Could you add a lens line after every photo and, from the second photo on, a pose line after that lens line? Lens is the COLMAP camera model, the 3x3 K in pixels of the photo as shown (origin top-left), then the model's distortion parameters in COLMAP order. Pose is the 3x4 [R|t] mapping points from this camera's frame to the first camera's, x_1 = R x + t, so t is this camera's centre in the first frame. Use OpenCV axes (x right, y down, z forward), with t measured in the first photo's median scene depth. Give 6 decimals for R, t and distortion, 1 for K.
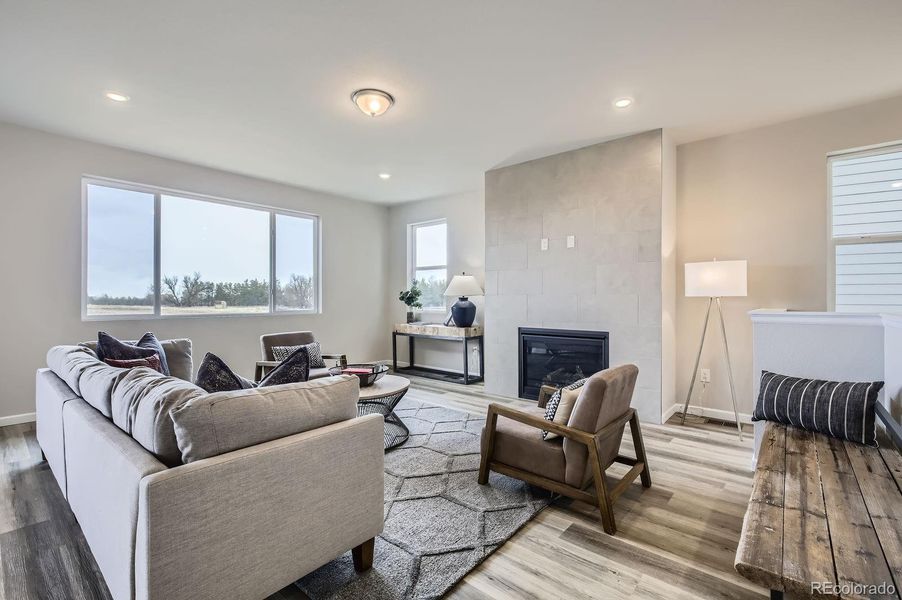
lens RADIAL K [[404.4, 0, 451.0], [0, 404.4, 300.0], [0, 0, 1]] dist [0.001613, -0.000172]
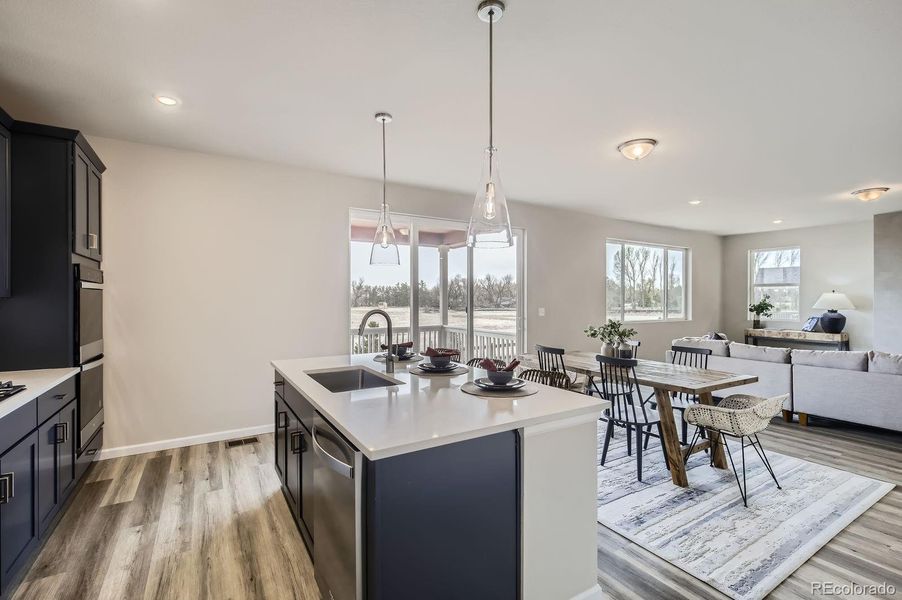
lens RADIAL K [[404.4, 0, 451.0], [0, 404.4, 300.0], [0, 0, 1]] dist [0.001613, -0.000172]
pose [[0.948367, 0.003449, -0.317156, -0.702941], [-0.004792, 0.999983, -0.003454, -0.027844], [0.317139, 0.004796, 0.948367, -0.592900]]
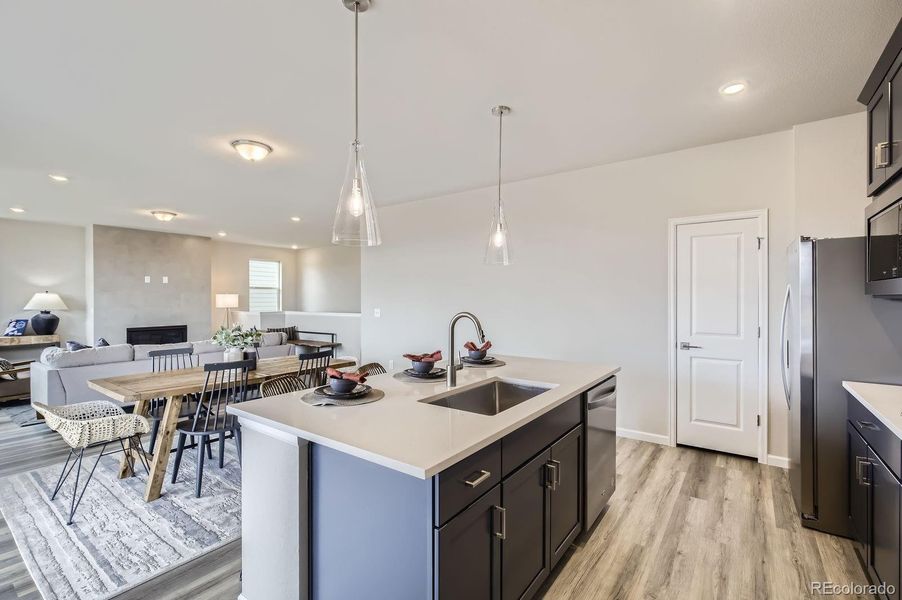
lens RADIAL K [[404.4, 0, 451.0], [0, 404.4, 300.0], [0, 0, 1]] dist [0.001613, -0.000172]
pose [[-0.065213, -0.003186, 0.997866, -1.289345], [0.009345, 0.999949, 0.003804, -0.033378], [-0.997828, 0.009573, -0.065180, -0.164918]]
